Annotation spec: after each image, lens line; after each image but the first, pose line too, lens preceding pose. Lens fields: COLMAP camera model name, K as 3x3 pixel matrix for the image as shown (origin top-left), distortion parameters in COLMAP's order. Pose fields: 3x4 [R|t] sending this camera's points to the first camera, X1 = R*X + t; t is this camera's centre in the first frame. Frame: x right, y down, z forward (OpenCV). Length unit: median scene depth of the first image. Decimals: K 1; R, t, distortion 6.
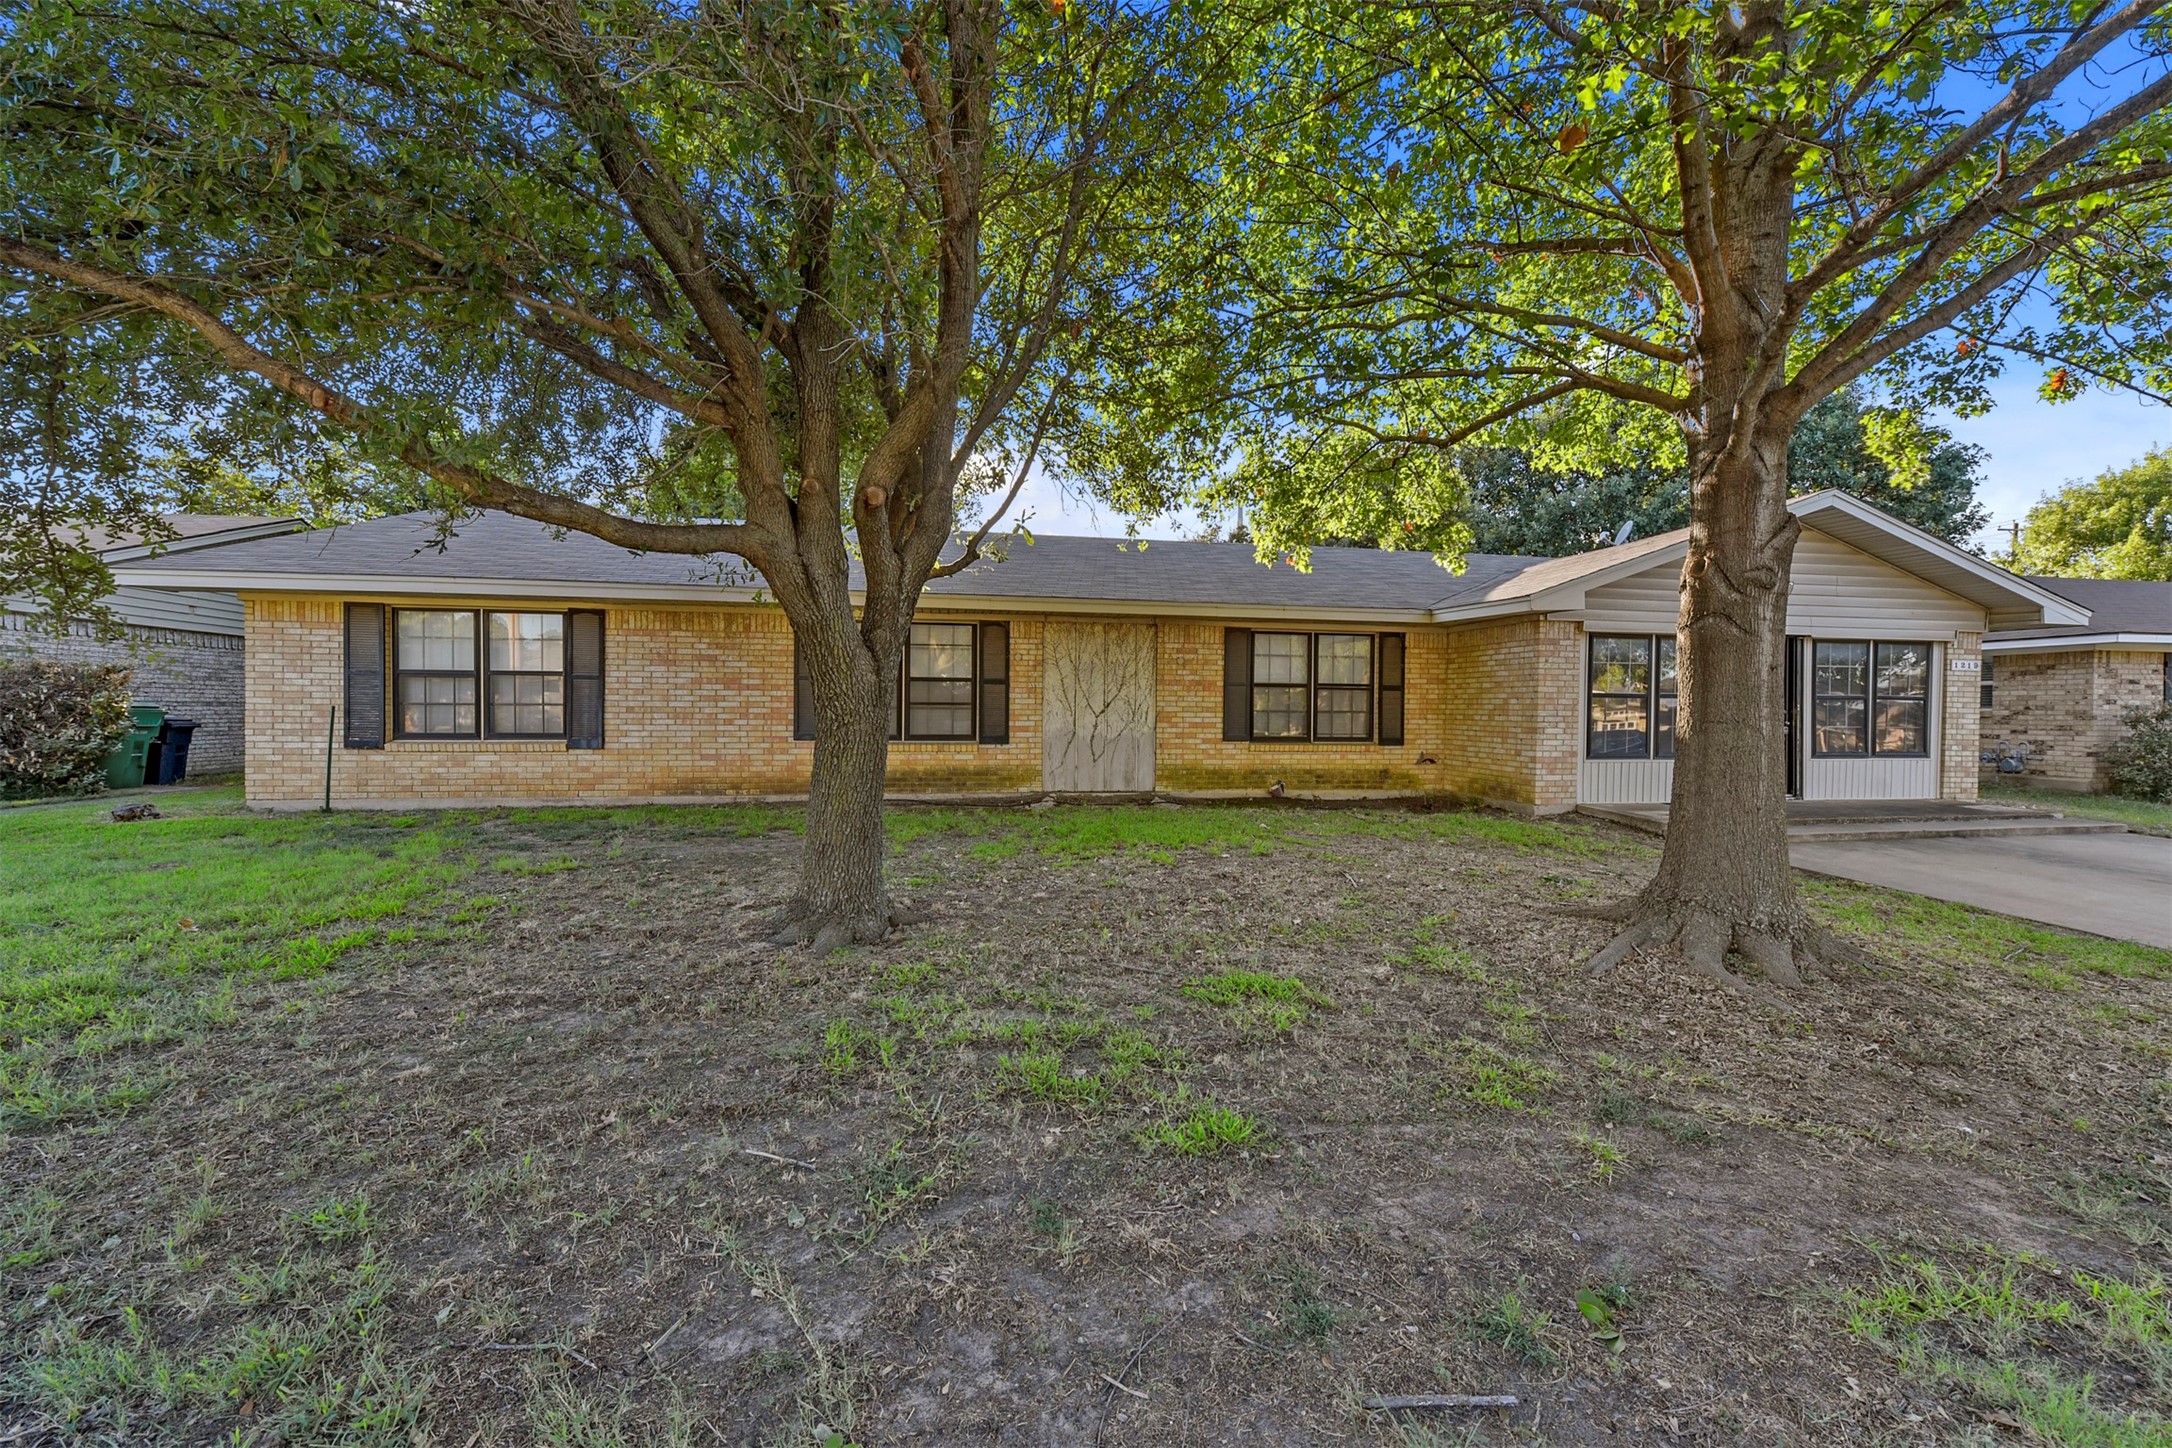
lens RADIAL K [[882.9, 0, 1086.0], [0, 882.9, 724.0], [0, 0, 1]] dist [0.015498, -0.008815]
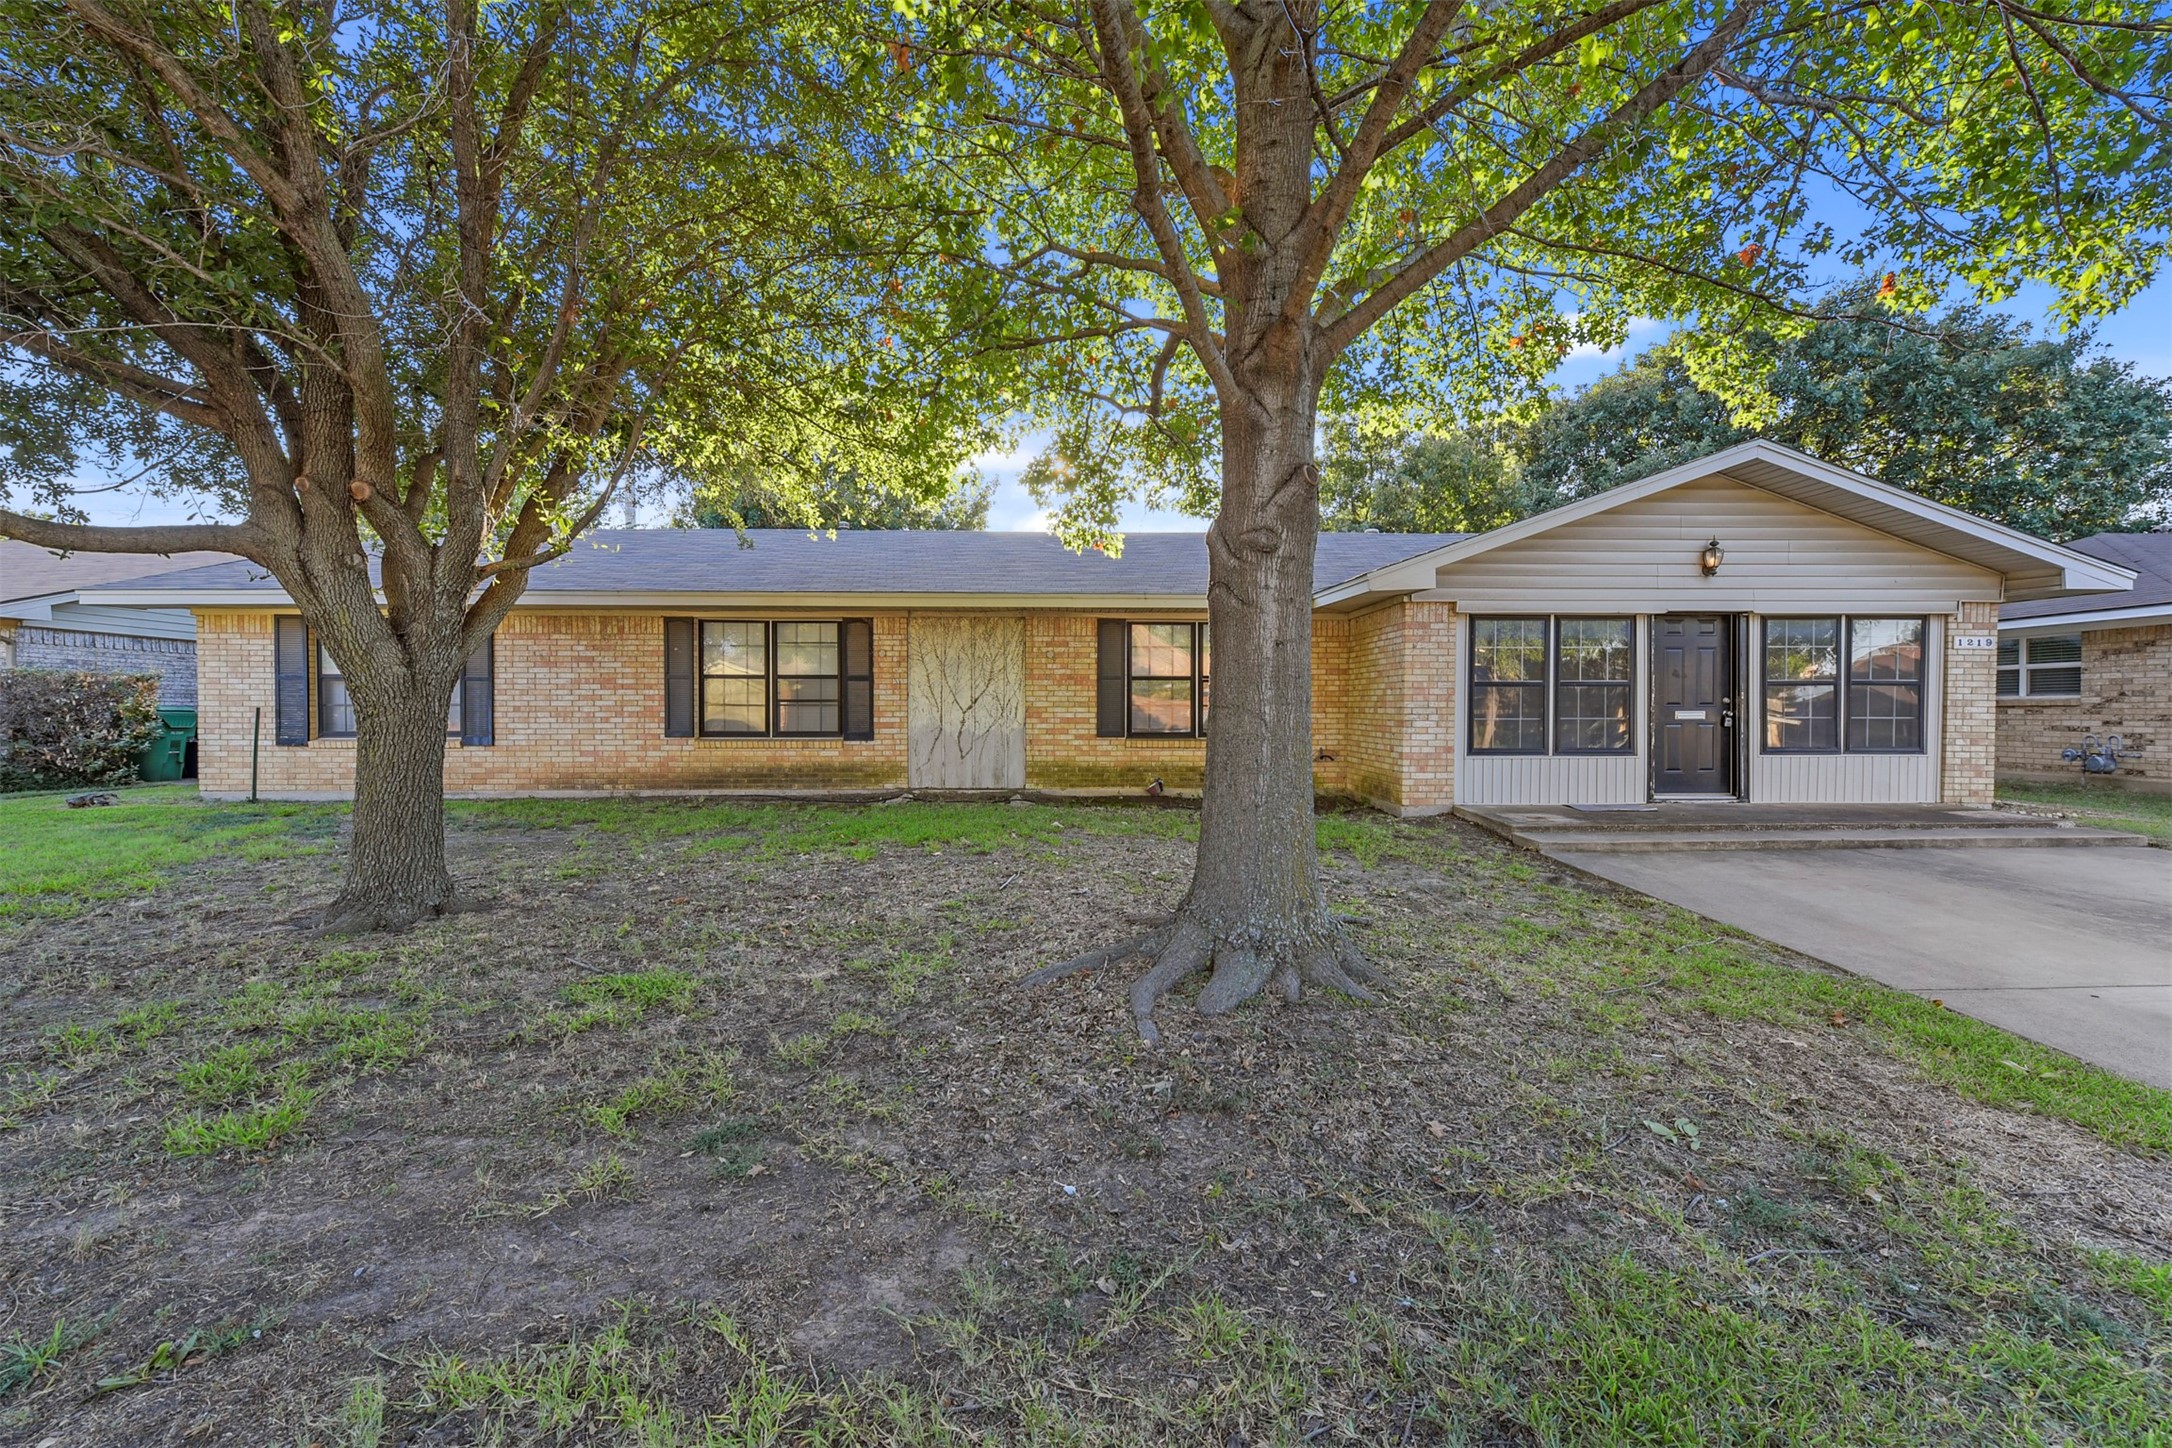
lens RADIAL K [[882.9, 0, 1086.0], [0, 882.9, 724.0], [0, 0, 1]] dist [0.015498, -0.008815]
pose [[0.987230, -0.005725, -0.159201, 0.312237], [0.005606, 0.999984, -0.001199, 0.006685], [0.159206, 0.000291, 0.987245, 0.050978]]
